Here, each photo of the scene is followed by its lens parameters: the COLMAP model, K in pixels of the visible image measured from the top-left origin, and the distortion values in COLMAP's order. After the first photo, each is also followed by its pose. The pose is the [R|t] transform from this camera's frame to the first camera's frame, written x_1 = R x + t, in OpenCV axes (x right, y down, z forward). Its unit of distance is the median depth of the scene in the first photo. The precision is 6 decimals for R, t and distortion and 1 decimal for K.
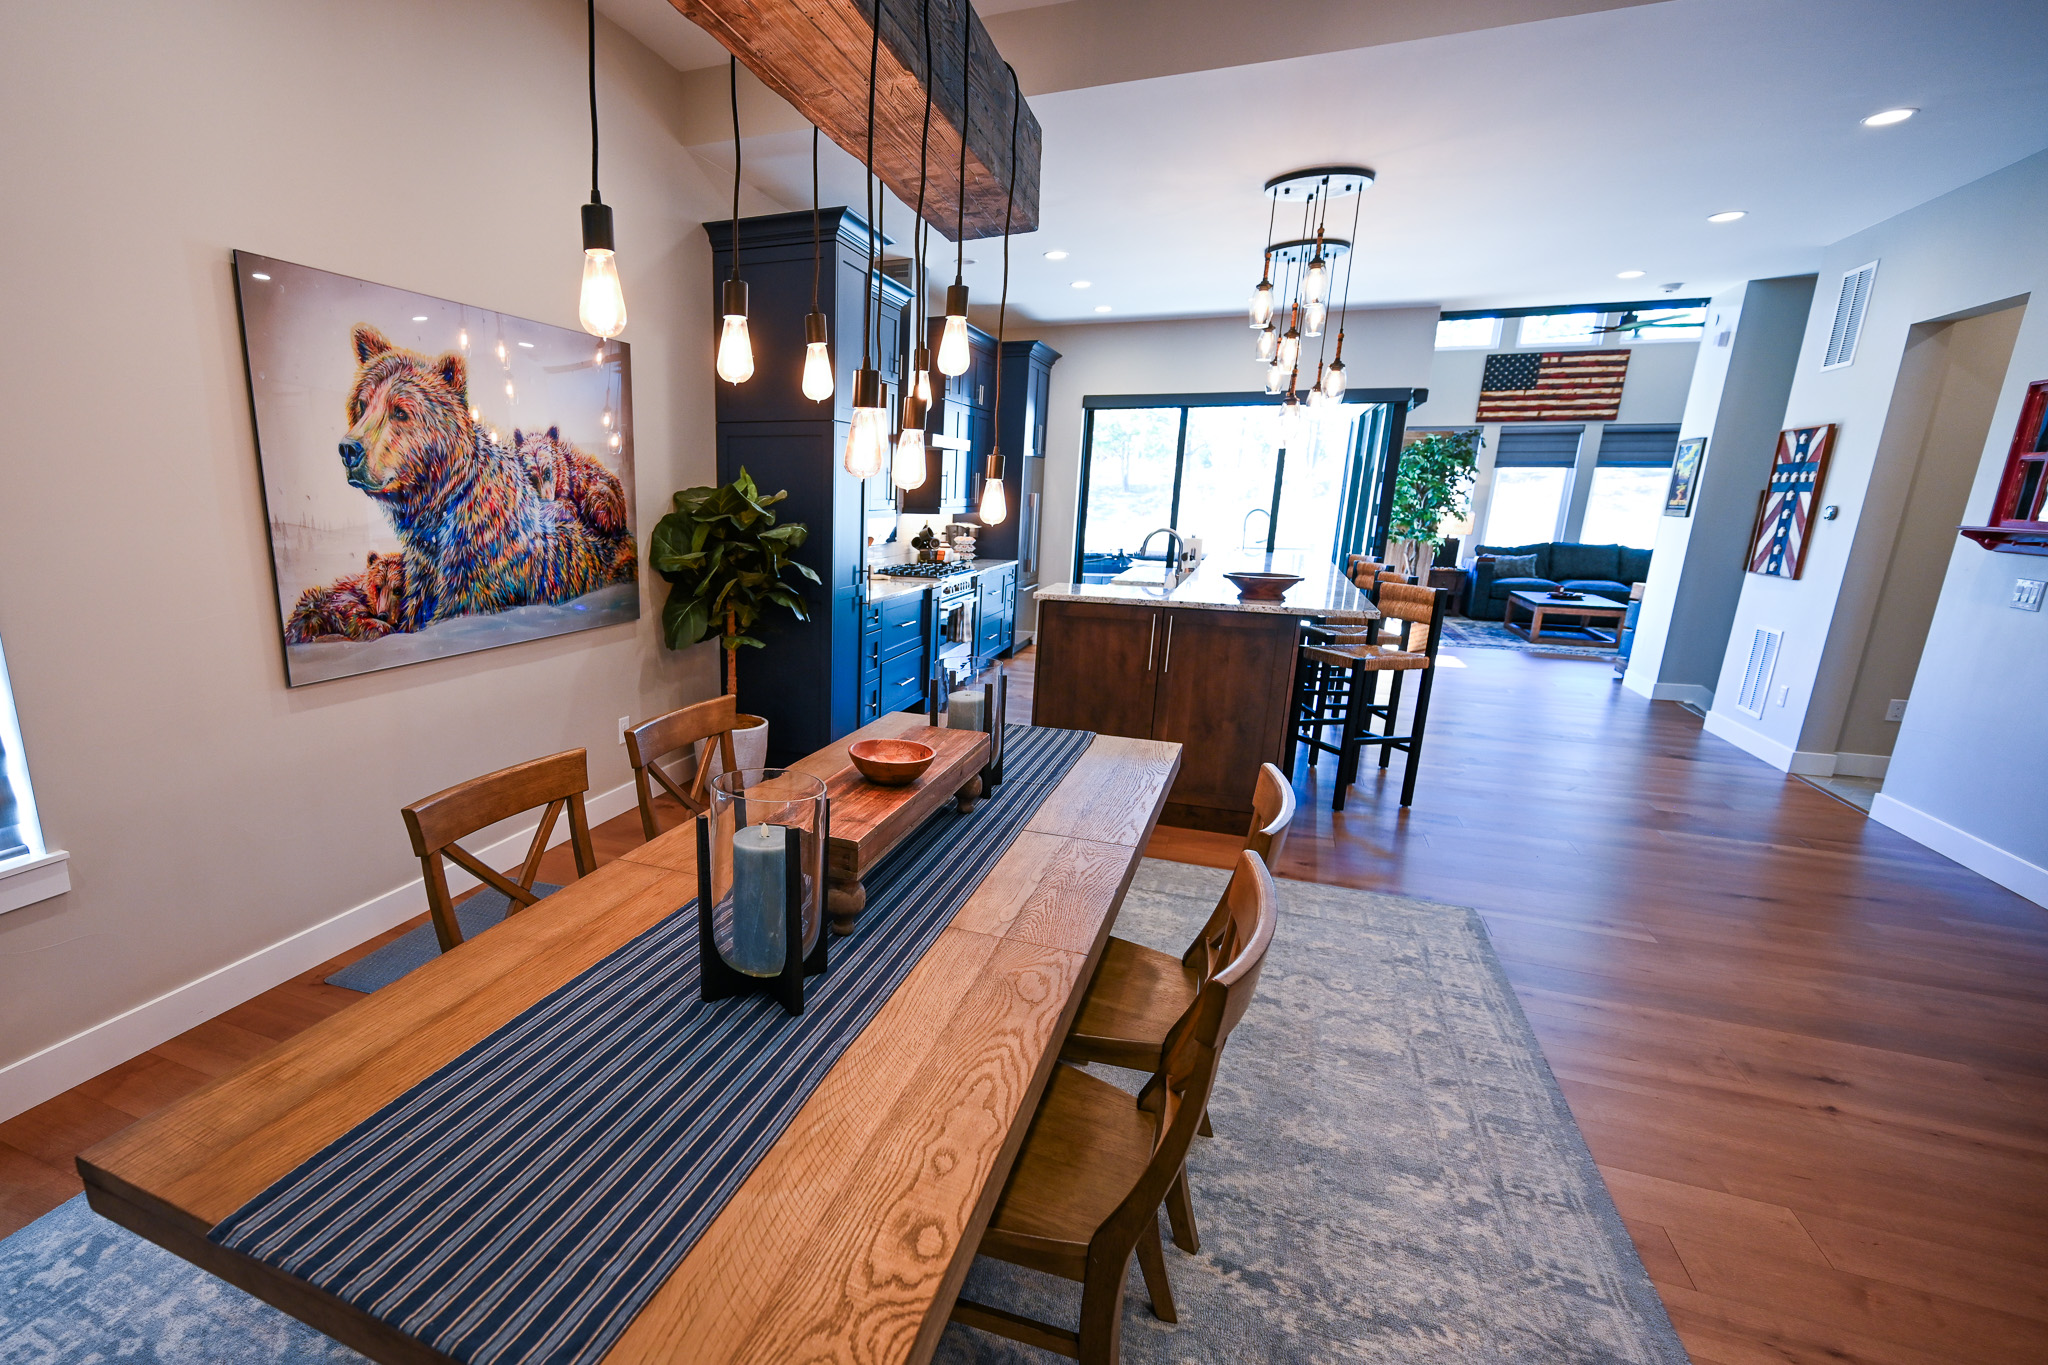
lens RADIAL K [[960.0, 0, 820.0], [0, 960.0, 737.6], [0, 0, 1]] dist [-0.004992, 0.000054]
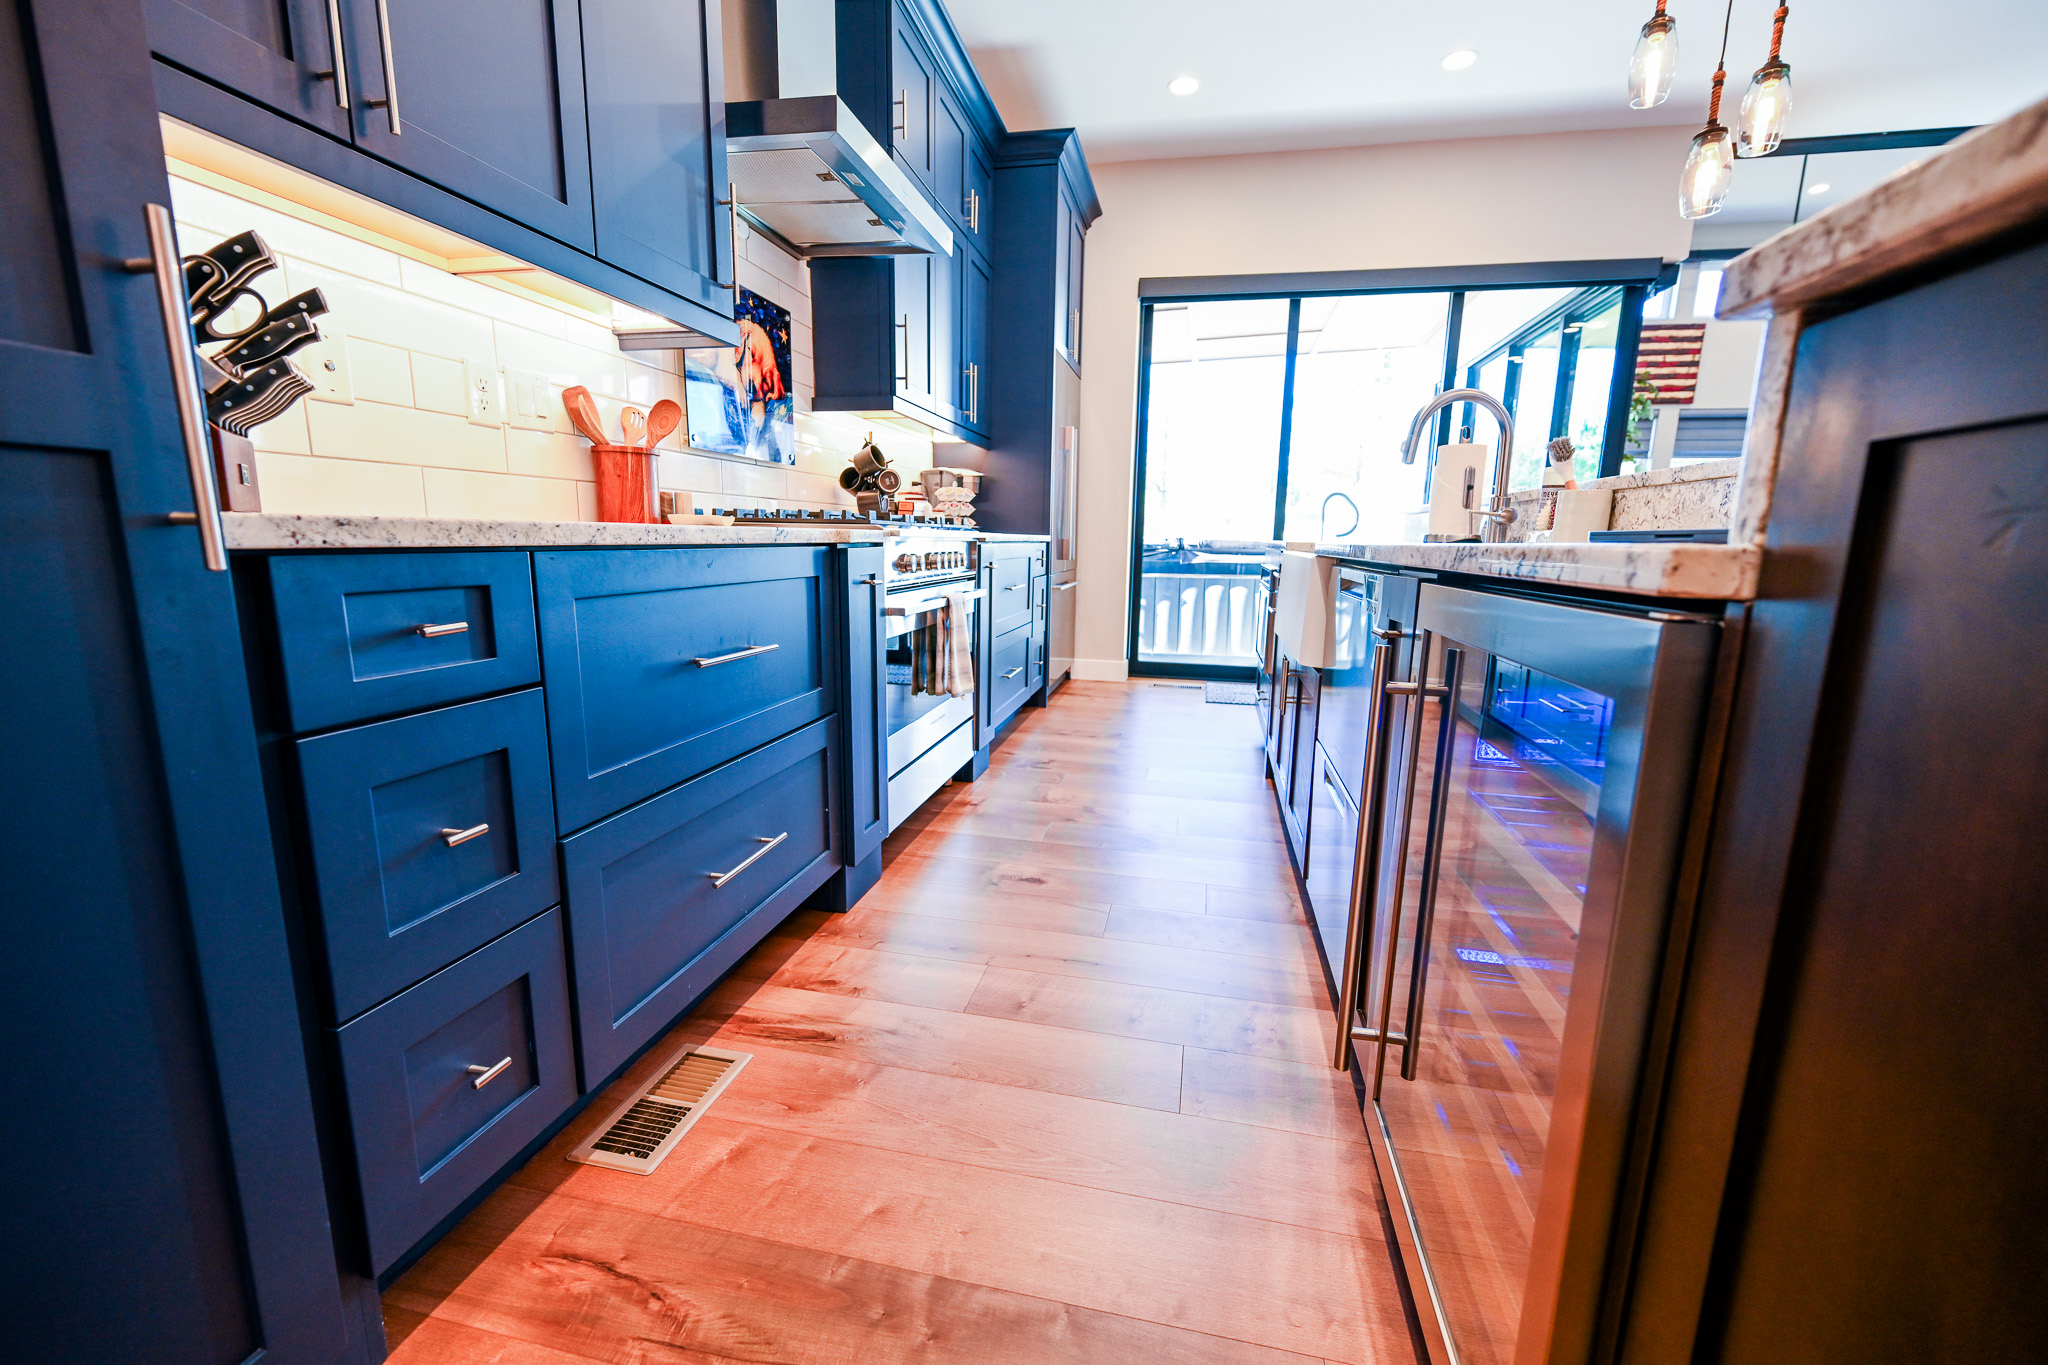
lens RADIAL K [[800.2, 0, 992.3], [0, 800.2, 688.6], [0, 0, 1]] dist [-0.004537, -0.000144]
pose [[0.984589, -0.026407, 0.172878, 0.234216], [0.038051, 0.997199, -0.064390, -0.172745], [-0.170693, 0.069976, 0.982836, 1.450653]]
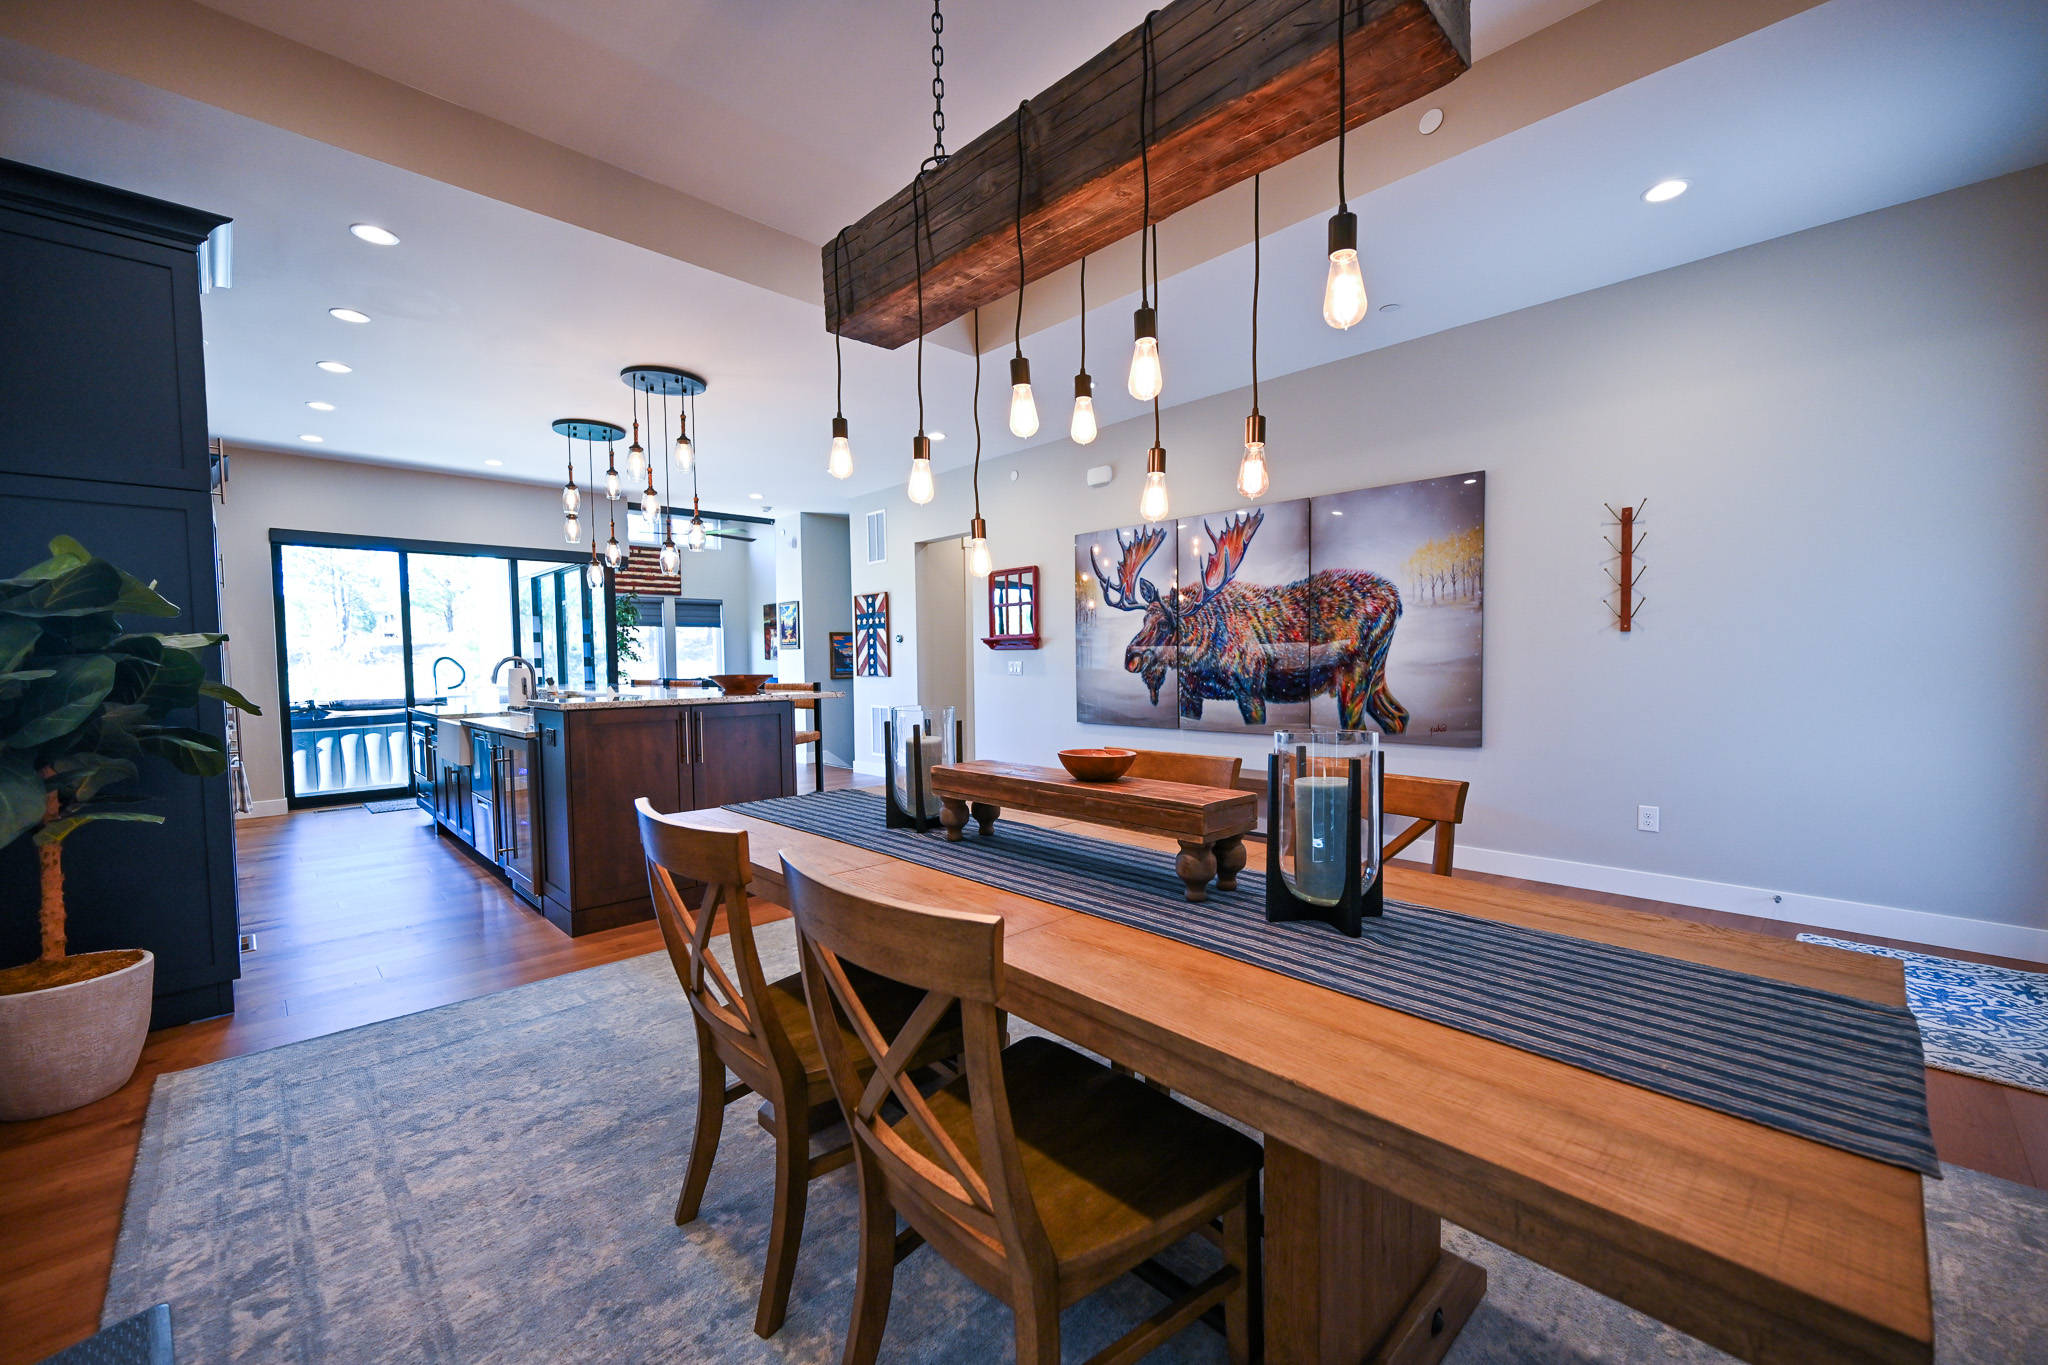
lens RADIAL K [[800.2, 0, 1039.4], [0, 800.2, 691.8], [0, 0, 1]] dist [-0.004537, -0.000144]
pose [[0.345984, -0.053944, 0.936688, -0.464052], [0.251453, 0.967155, -0.037181, -0.021858], [-0.903917, 0.248397, 0.348185, 0.411078]]
